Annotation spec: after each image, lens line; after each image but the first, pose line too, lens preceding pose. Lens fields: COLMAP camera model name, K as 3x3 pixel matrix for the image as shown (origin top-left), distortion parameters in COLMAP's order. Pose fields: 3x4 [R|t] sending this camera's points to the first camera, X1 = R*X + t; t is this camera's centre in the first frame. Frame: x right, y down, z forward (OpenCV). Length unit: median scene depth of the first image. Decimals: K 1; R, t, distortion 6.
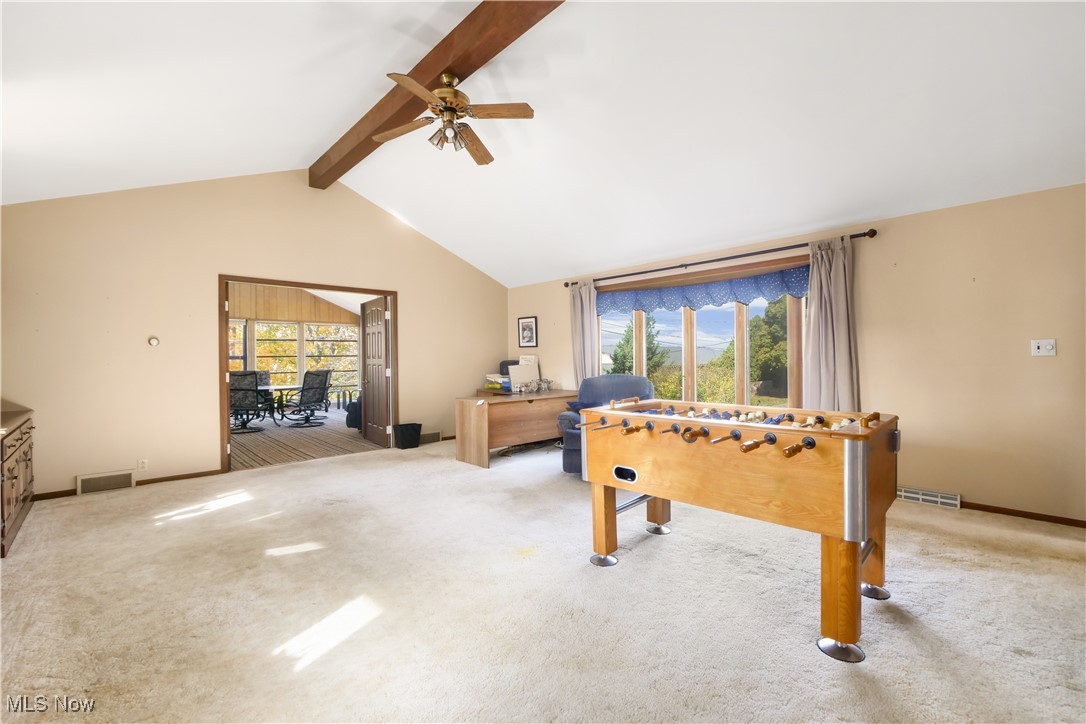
lens RADIAL K [[458.9, 0, 543.0], [0, 458.9, 362.0], [0, 0, 1]] dist [-0.002347, -0.000151]
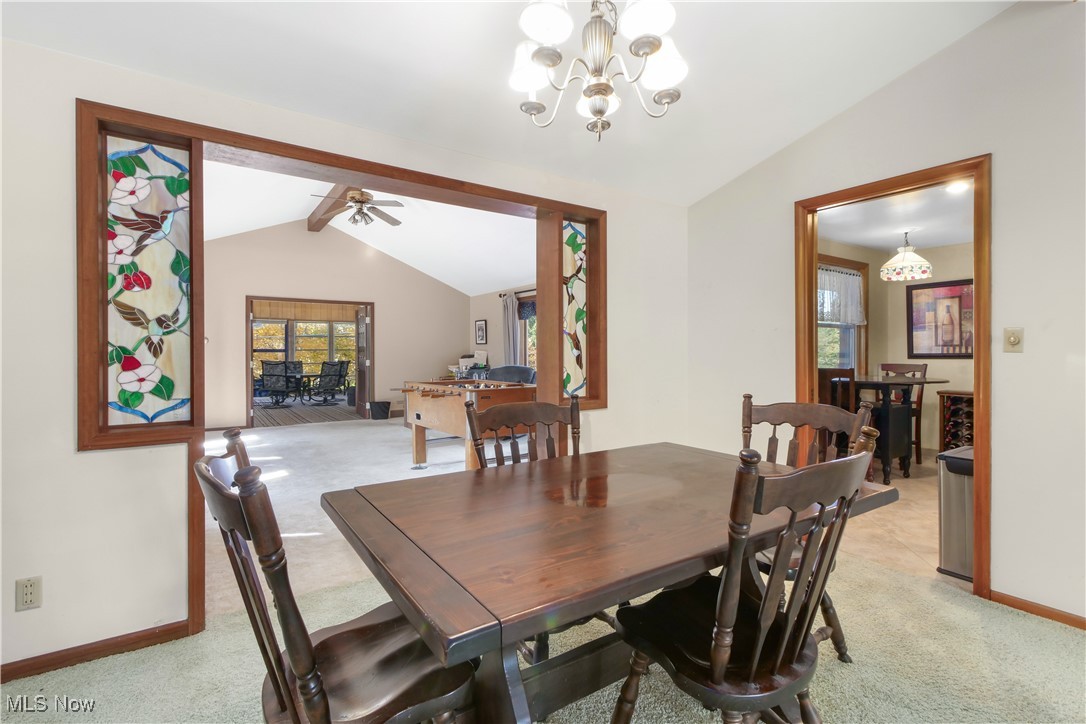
lens RADIAL K [[502.1, 0, 542.0], [0, 502.1, 353.0], [0, 0, 1]] dist [0.003194, 0.000221]
pose [[0.987290, 0.009120, -0.158668, 0.398061], [-0.010453, 0.999917, -0.007568, 0.000175], [0.158586, 0.009131, 0.987303, -0.366297]]
